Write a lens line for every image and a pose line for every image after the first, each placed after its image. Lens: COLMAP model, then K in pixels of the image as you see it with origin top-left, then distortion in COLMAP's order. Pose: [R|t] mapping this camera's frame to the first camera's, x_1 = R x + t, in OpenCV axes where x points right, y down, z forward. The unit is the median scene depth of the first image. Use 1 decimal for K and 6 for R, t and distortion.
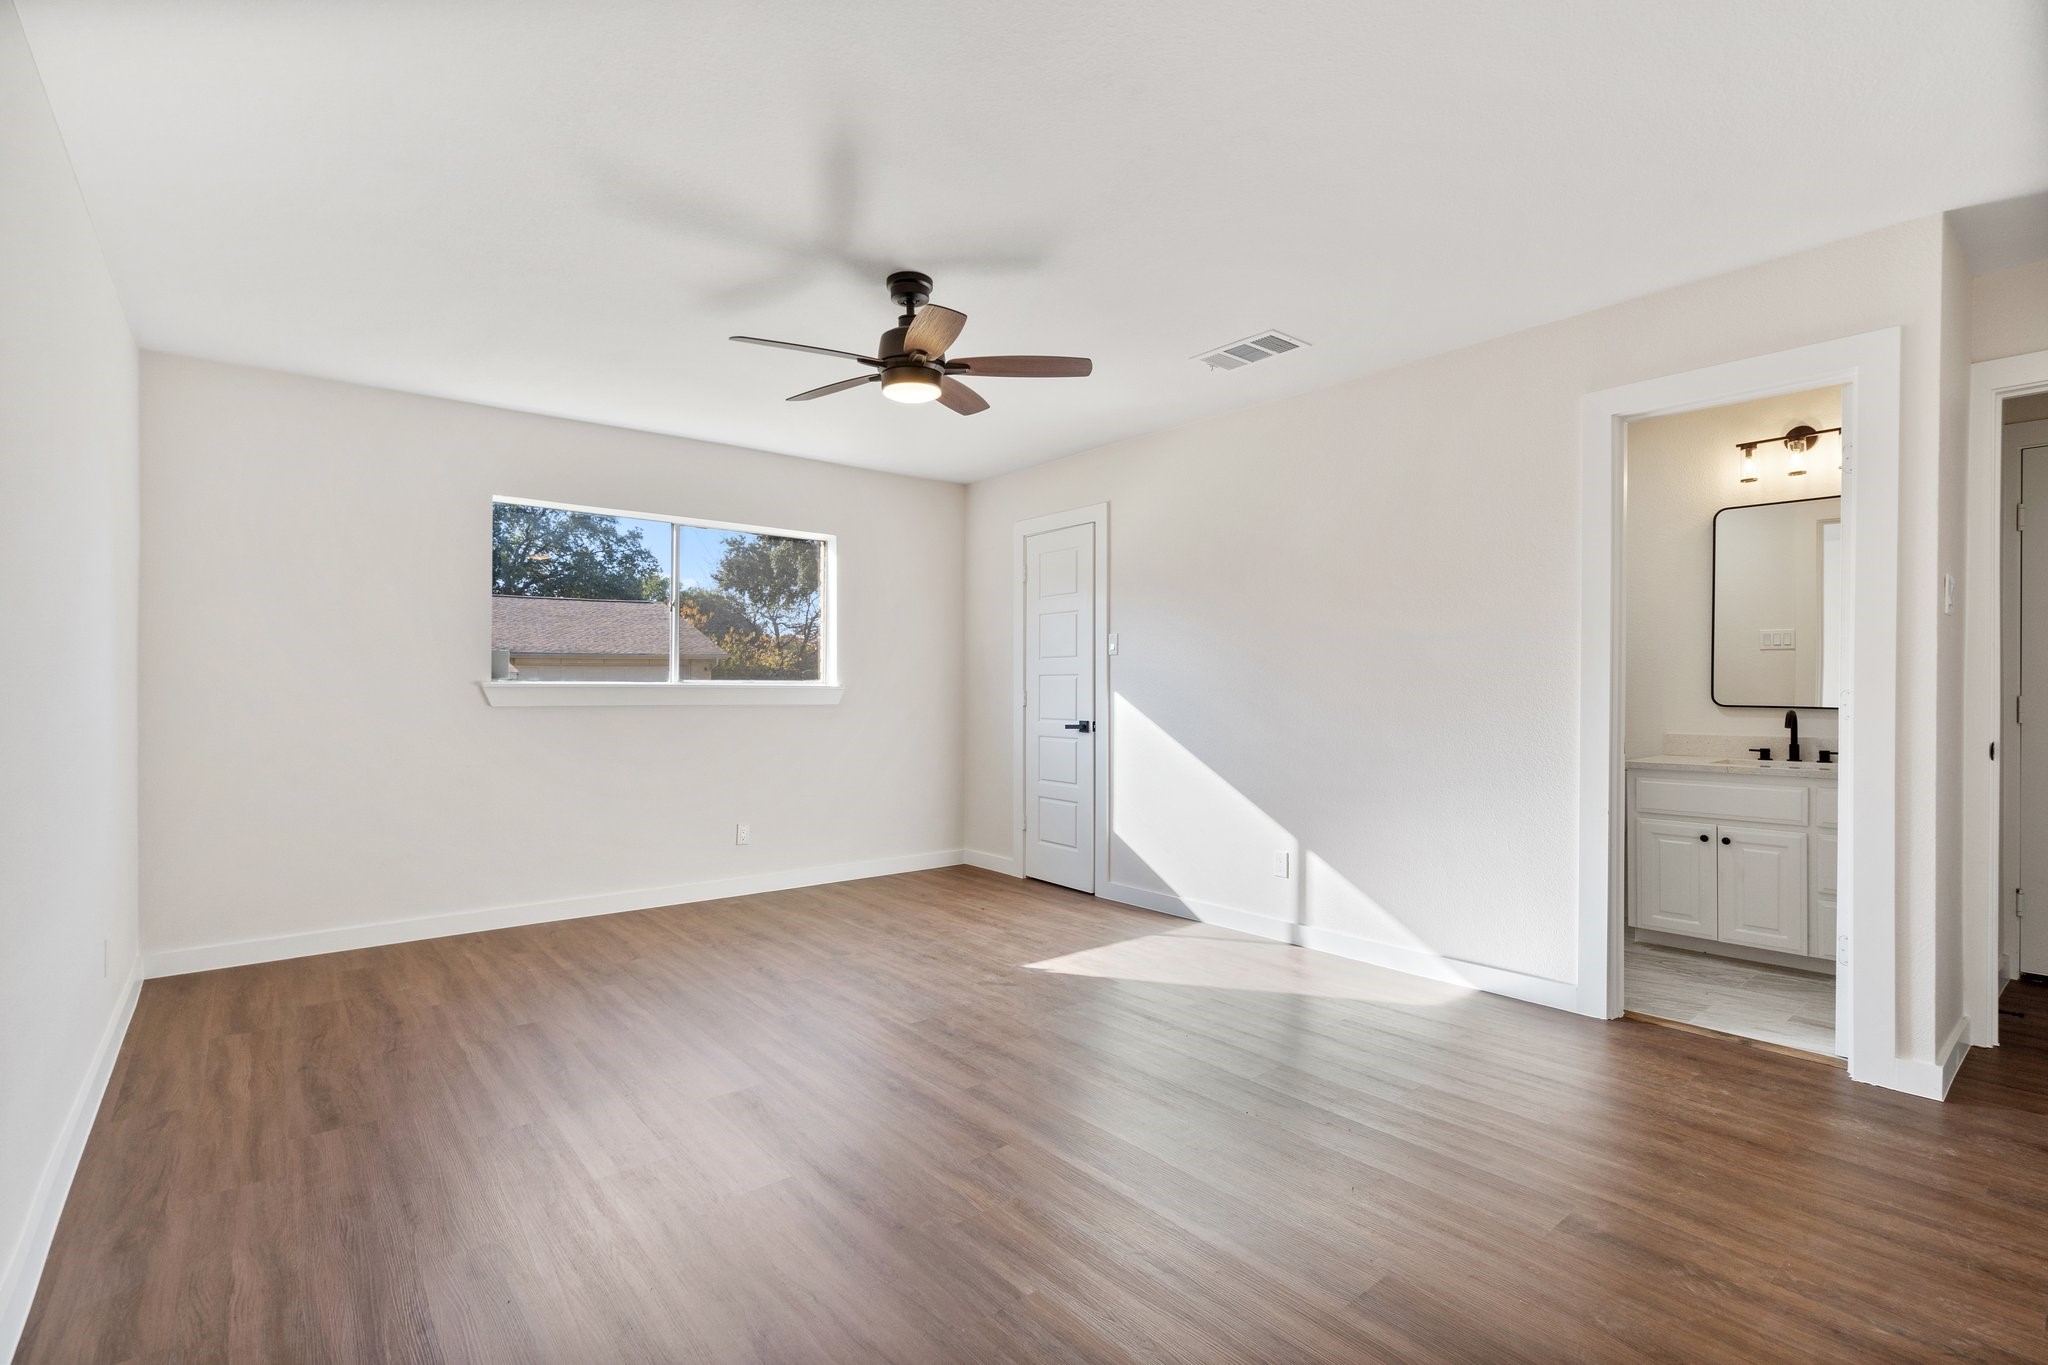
lens RADIAL K [[941.7, 0, 1029.6], [0, 941.7, 695.1], [0, 0, 1]] dist [-0.000641, 0.000108]
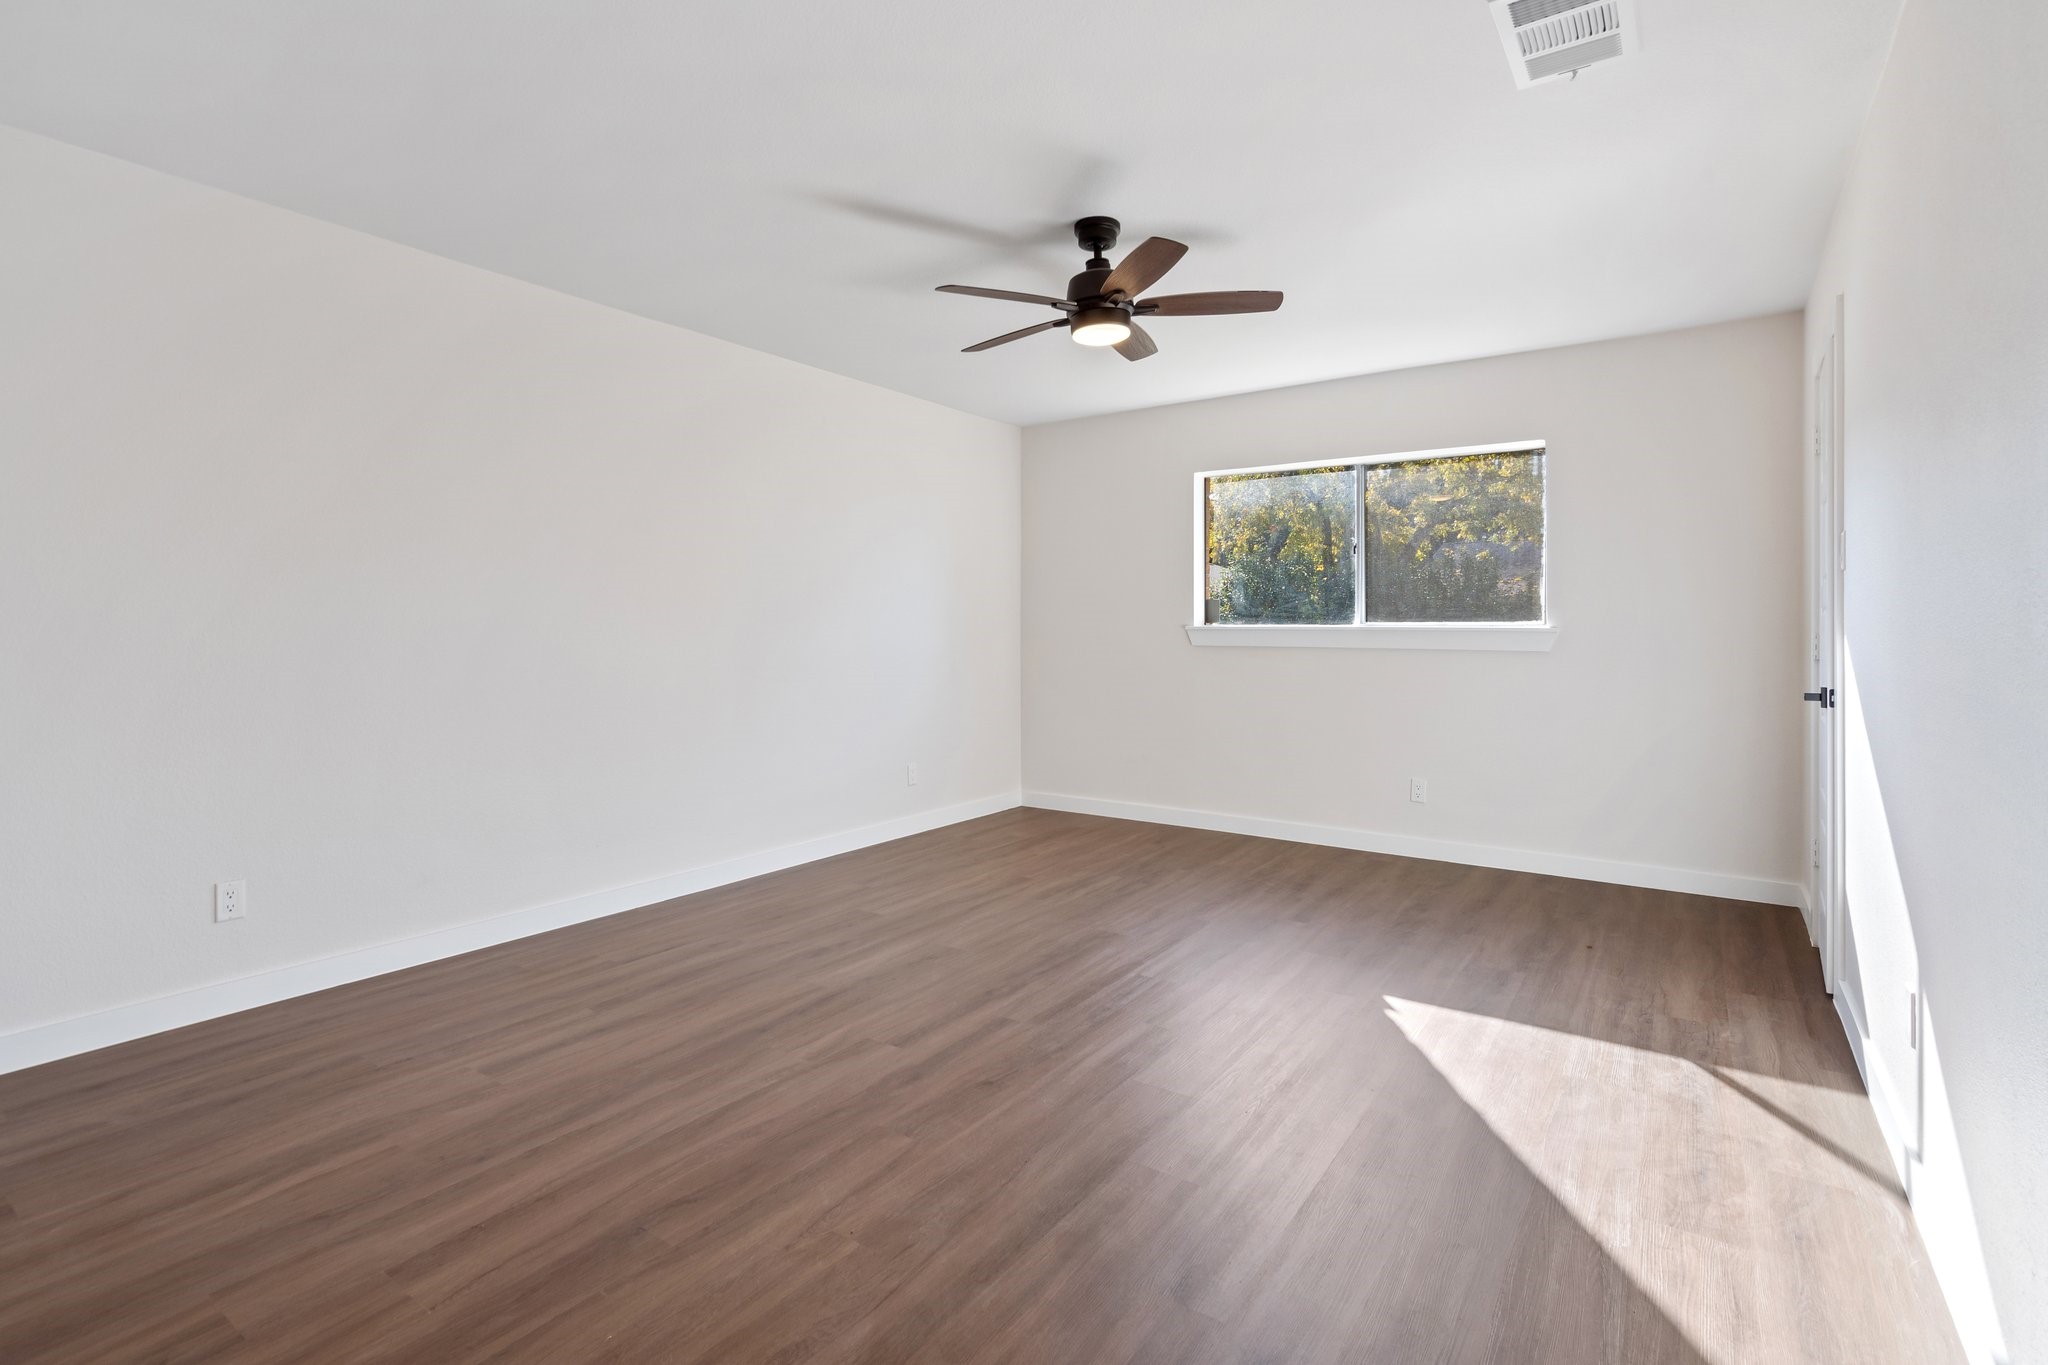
lens RADIAL K [[979.1, 0, 1023.8], [0, 979.1, 632.1], [0, 0, 1]] dist [-0.000889, -0.000117]
pose [[0.279571, 0.003227, -0.960119, 0.569089], [-0.011451, 0.999934, 0.000026, -0.001529], [0.960057, 0.010987, 0.279590, 0.424058]]
